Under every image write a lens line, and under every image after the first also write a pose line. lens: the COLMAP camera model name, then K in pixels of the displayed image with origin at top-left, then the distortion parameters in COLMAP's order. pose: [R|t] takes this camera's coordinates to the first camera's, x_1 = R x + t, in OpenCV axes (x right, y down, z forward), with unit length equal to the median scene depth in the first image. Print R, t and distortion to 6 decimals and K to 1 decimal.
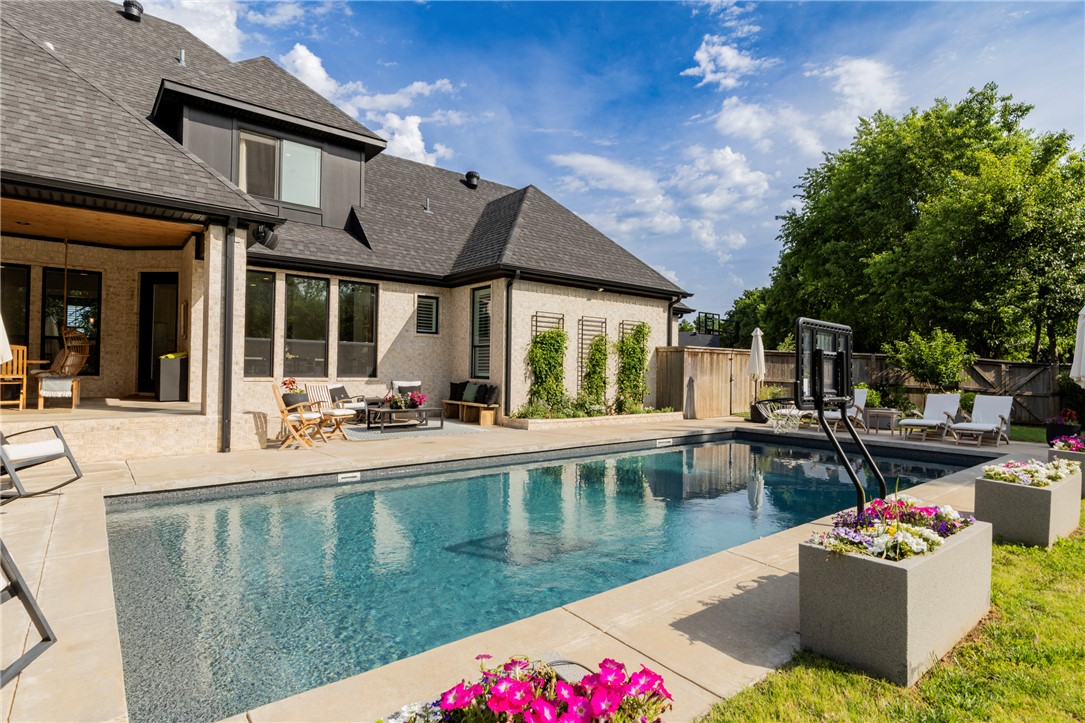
lens RADIAL K [[566.5, 0, 546.7], [0, 566.5, 358.1], [0, 0, 1]] dist [-0.000761, -0.000514]
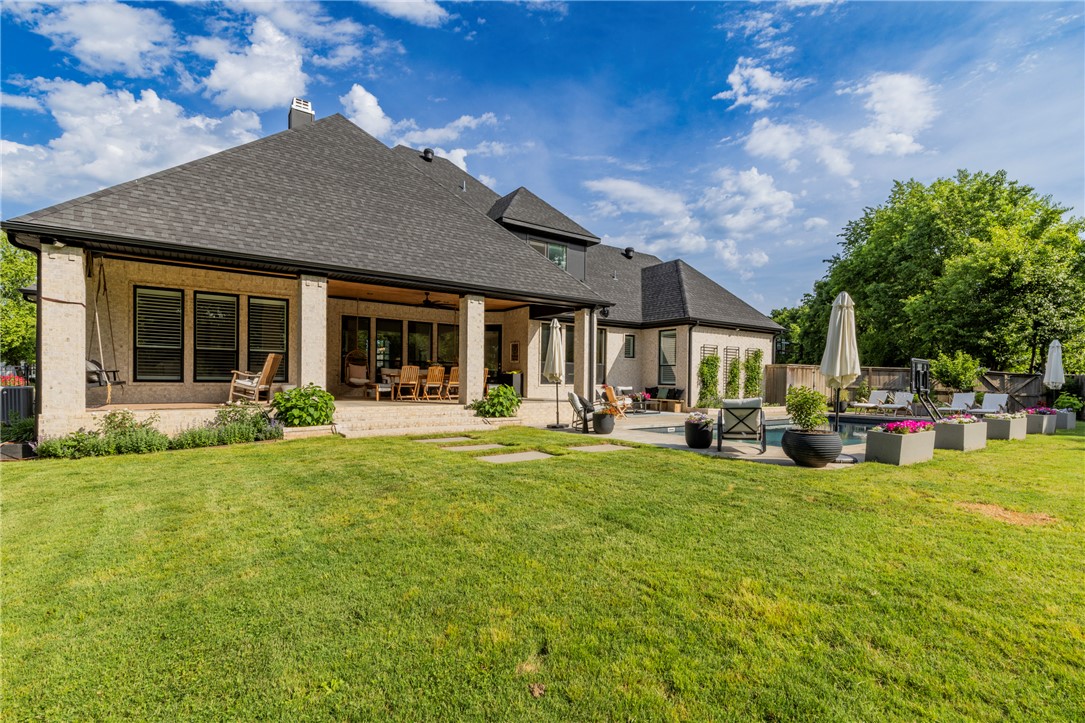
lens RADIAL K [[523.1, 0, 539.0], [0, 523.1, 378.7], [0, 0, 1]] dist [0.012072, 0.000089]
pose [[0.998140, -0.004027, -0.060832, -0.307573], [0.005080, 0.999840, 0.017165, -0.008407], [0.060753, -0.017442, 0.998000, -0.423994]]
